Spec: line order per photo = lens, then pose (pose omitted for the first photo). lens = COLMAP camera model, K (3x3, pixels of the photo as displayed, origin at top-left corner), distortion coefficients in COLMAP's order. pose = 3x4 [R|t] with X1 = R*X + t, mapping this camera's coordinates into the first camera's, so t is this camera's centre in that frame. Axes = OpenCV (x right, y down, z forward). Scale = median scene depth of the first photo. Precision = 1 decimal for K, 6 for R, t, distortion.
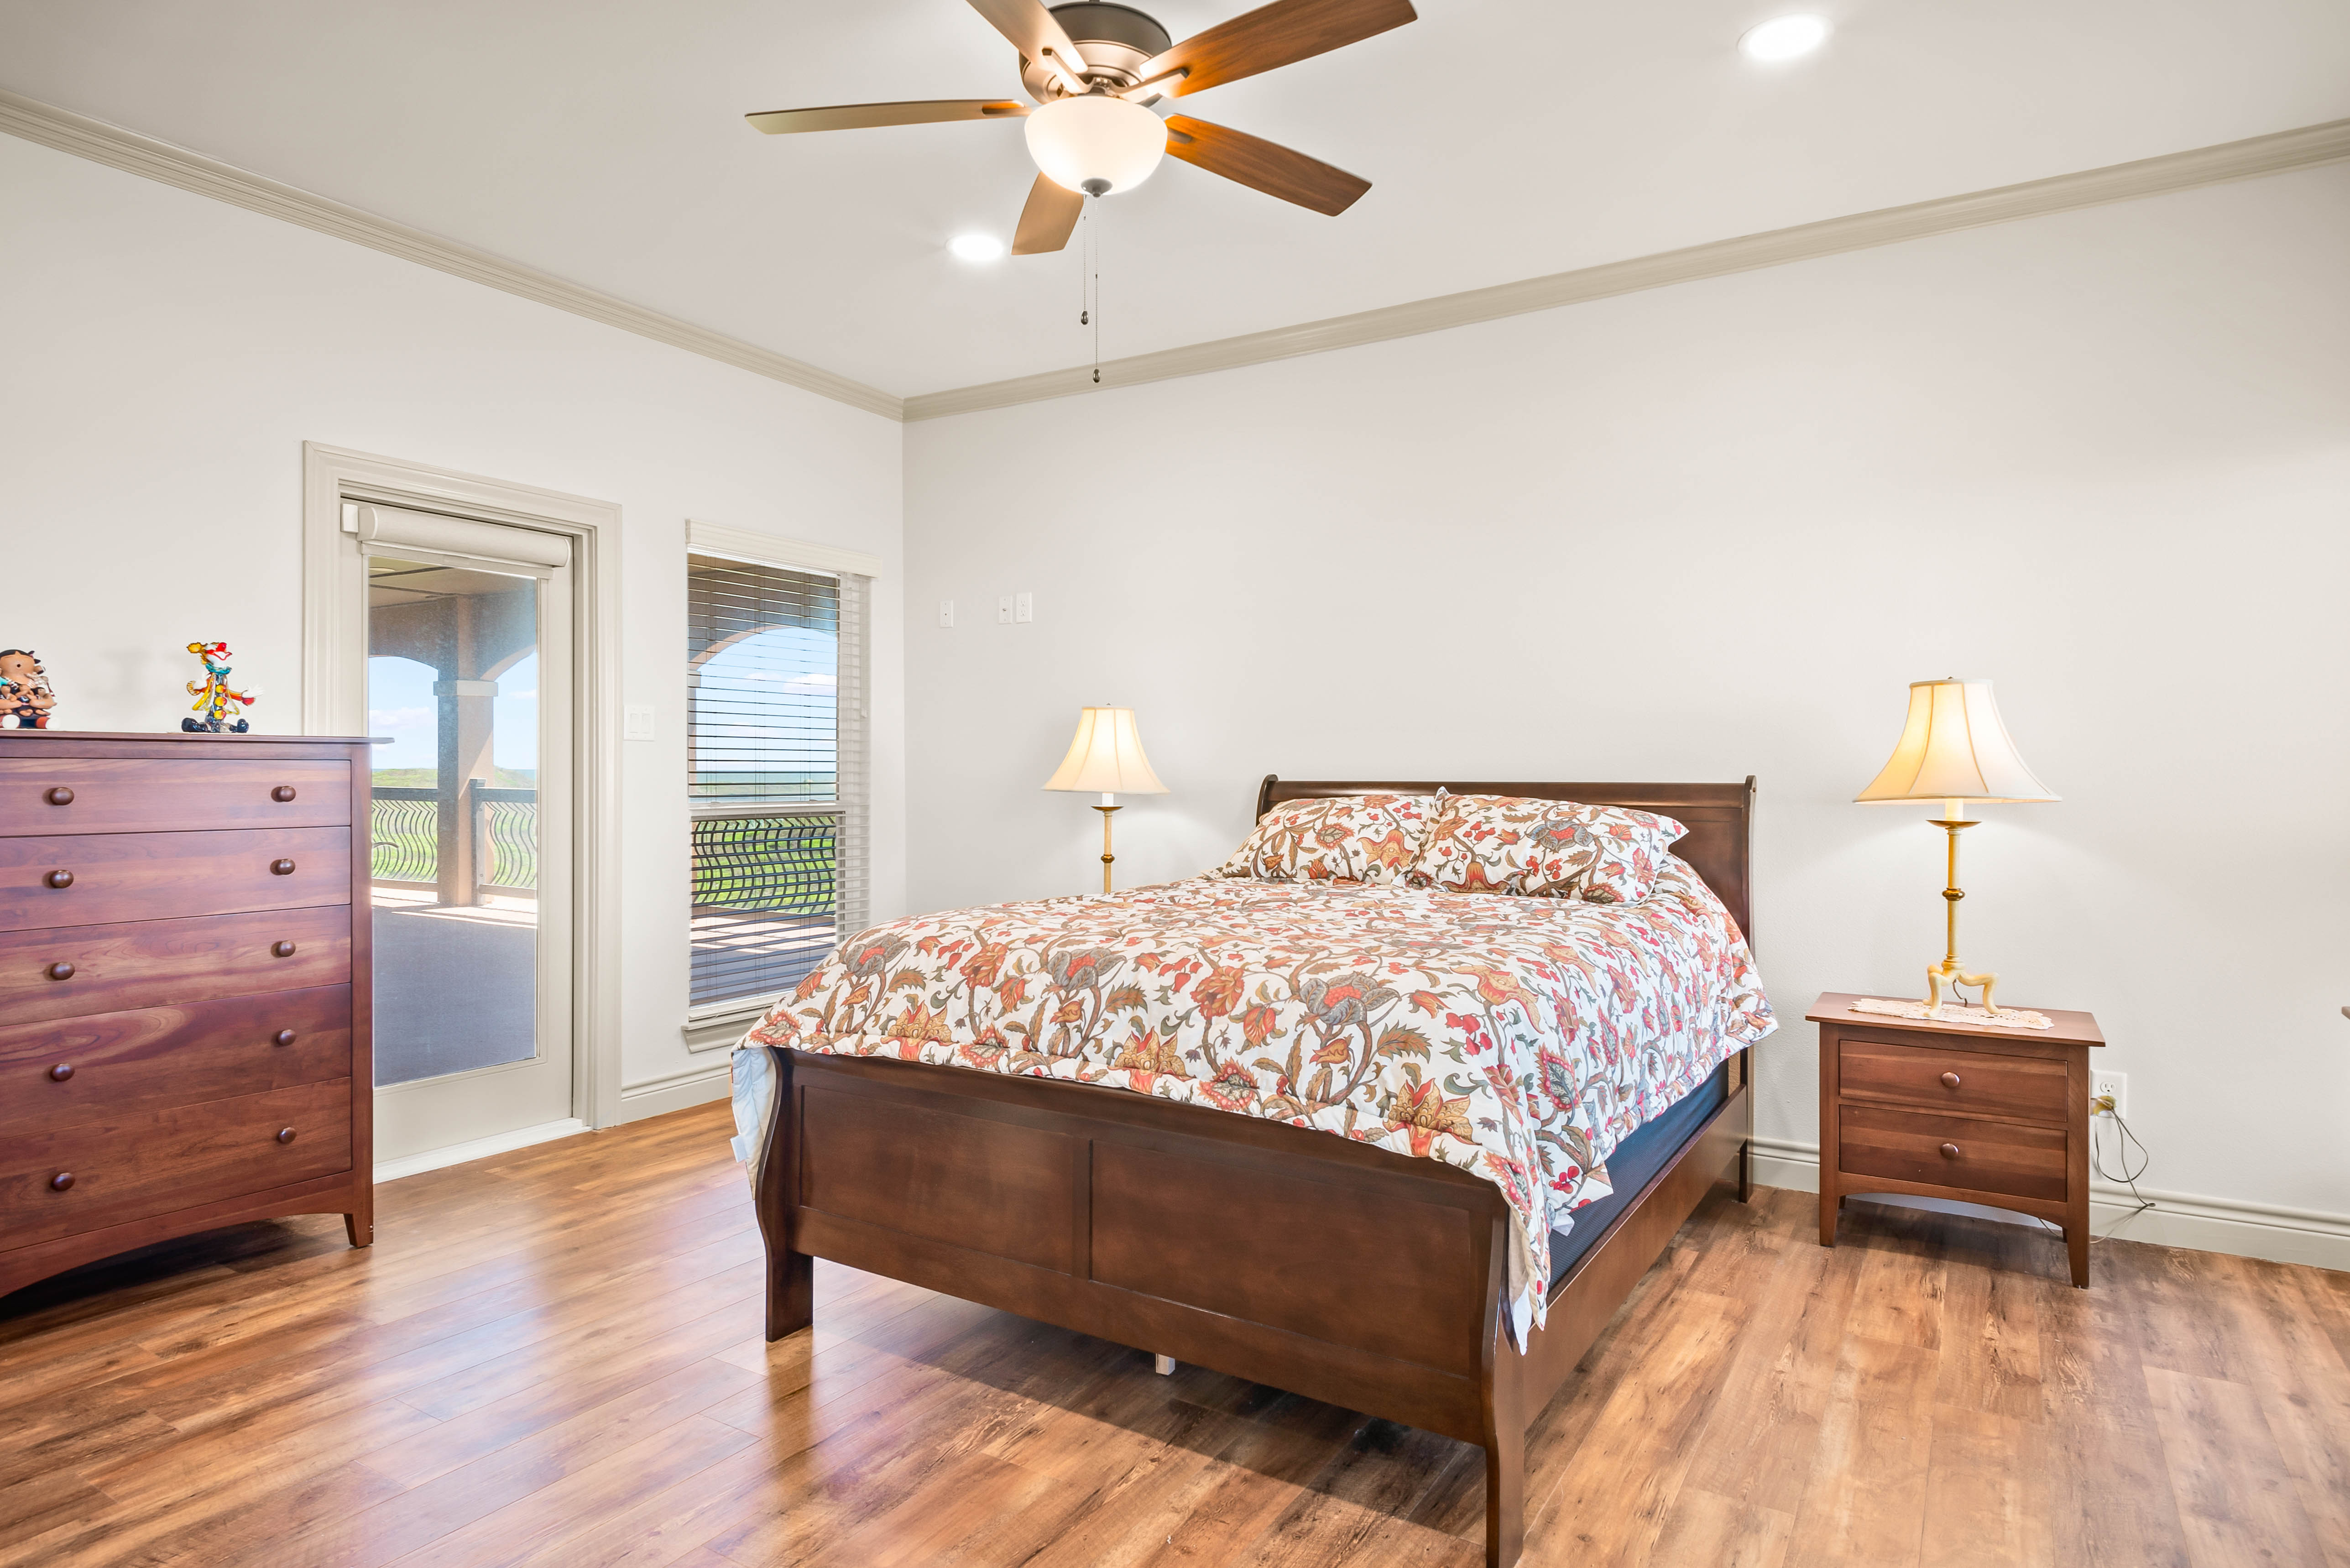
lens RADIAL K [[1318.5, 0, 1175.0], [0, 1318.5, 784.0], [0, 0, 1]] dist [0.000611, 0.000217]
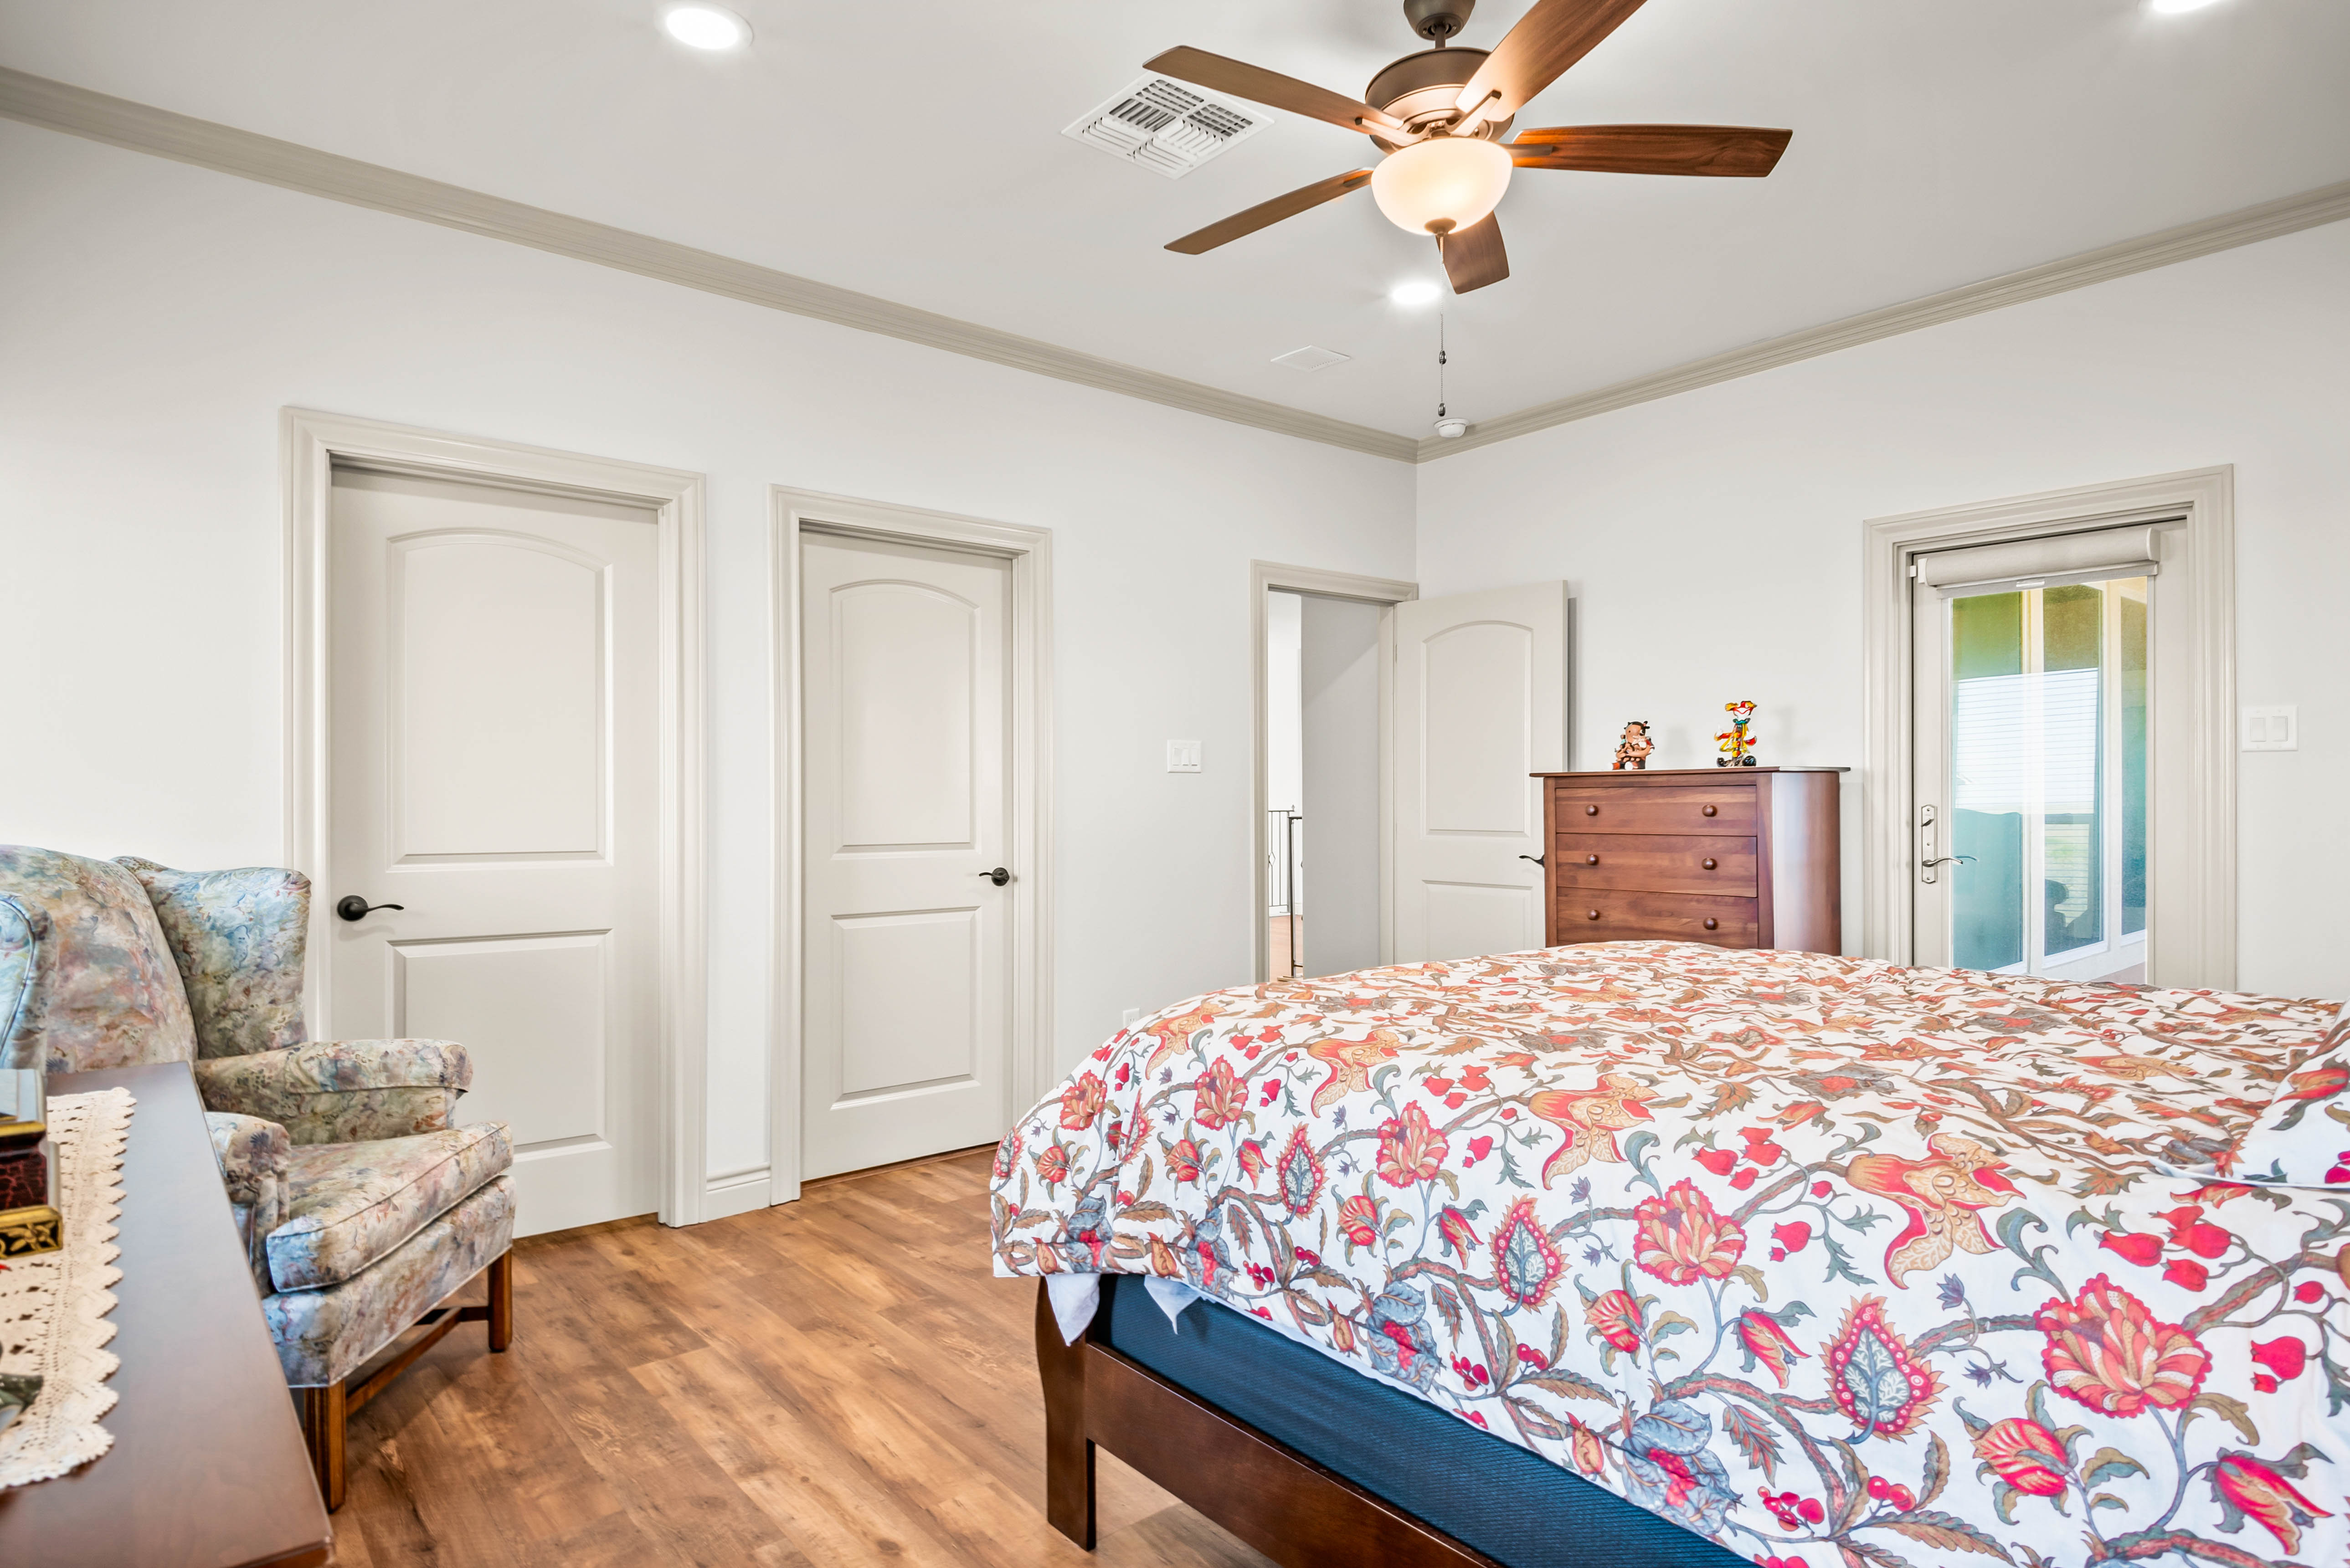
lens RADIAL K [[1312.6, 0, 1175.0], [0, 1312.6, 784.0], [0, 0, 1]] dist [-0.000465, -0.000844]
pose [[-0.313582, -0.017429, -0.949401, 0.827584], [-0.006394, 0.999848, -0.016243, 0.006323], [0.949540, 0.000977, -0.313646, 0.938133]]
